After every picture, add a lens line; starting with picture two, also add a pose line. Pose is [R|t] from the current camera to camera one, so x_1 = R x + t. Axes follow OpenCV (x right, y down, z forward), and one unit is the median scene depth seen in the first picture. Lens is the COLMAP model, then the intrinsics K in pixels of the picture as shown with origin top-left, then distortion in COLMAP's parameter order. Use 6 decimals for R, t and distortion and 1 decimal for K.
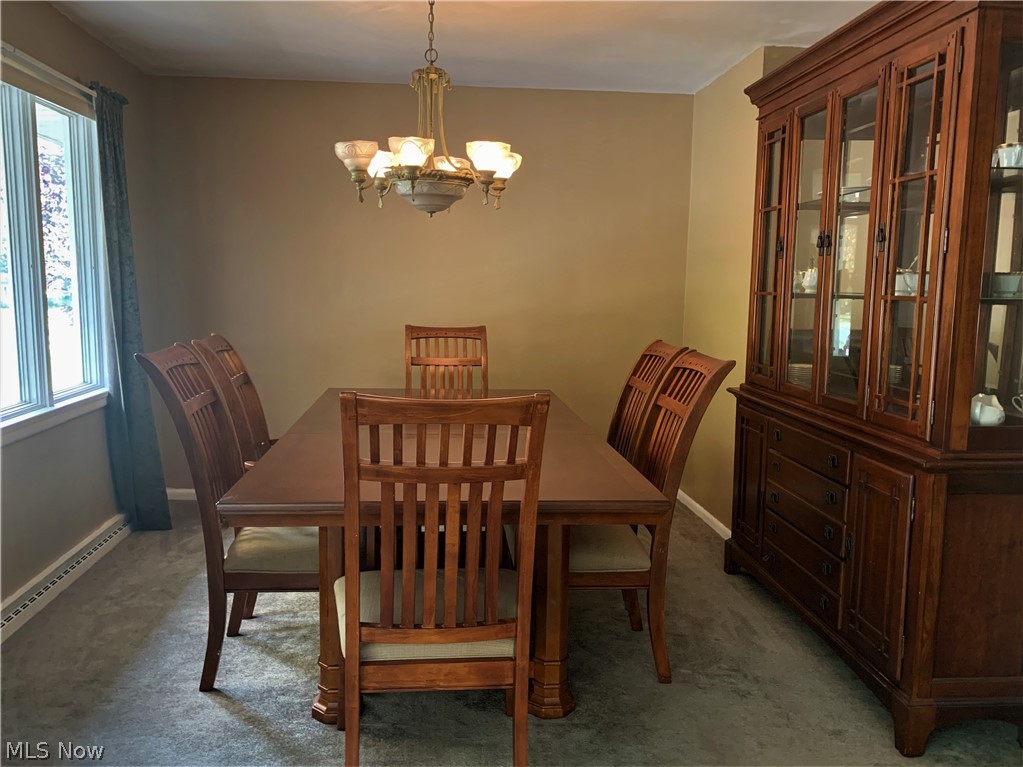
lens RADIAL K [[791.0, 0, 516.7], [0, 791.0, 382.8], [0, 0, 1]] dist [0.039635, 0.000374]
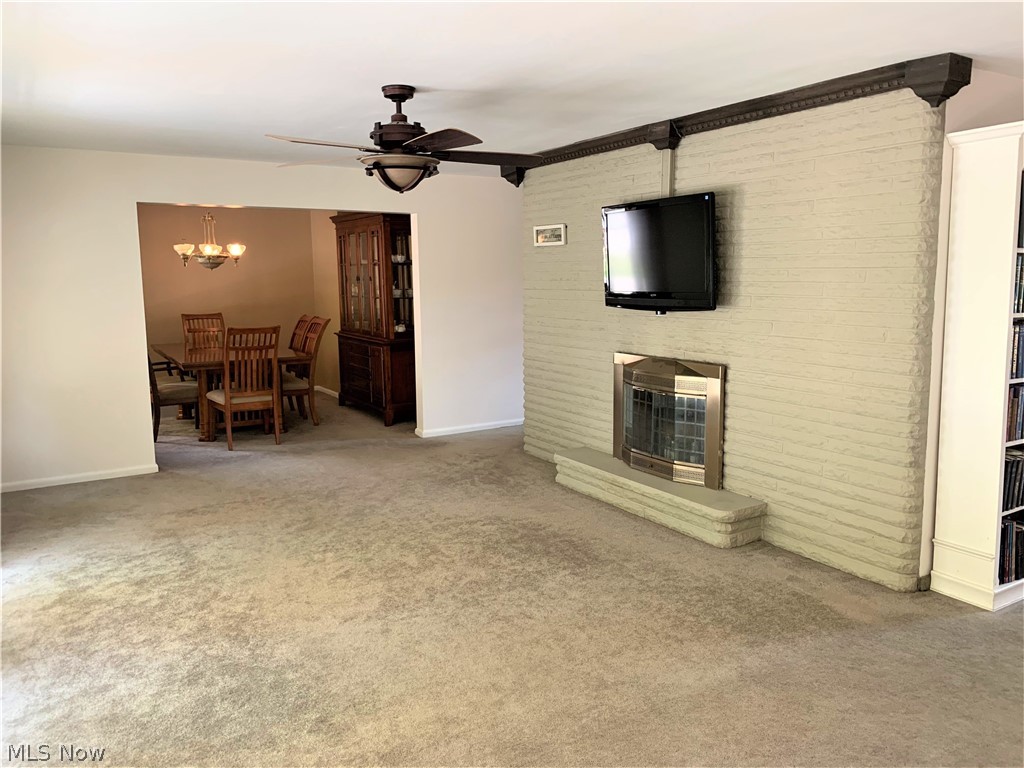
lens RADIAL K [[791.8, 0, 517.6], [0, 791.8, 376.3], [0, 0, 1]] dist [0.039635, 0.000374]
pose [[0.901235, -0.080671, 0.425756, -0.356505], [0.077408, 0.996686, 0.024993, 0.154491], [-0.426361, 0.010432, 0.904493, -1.855521]]
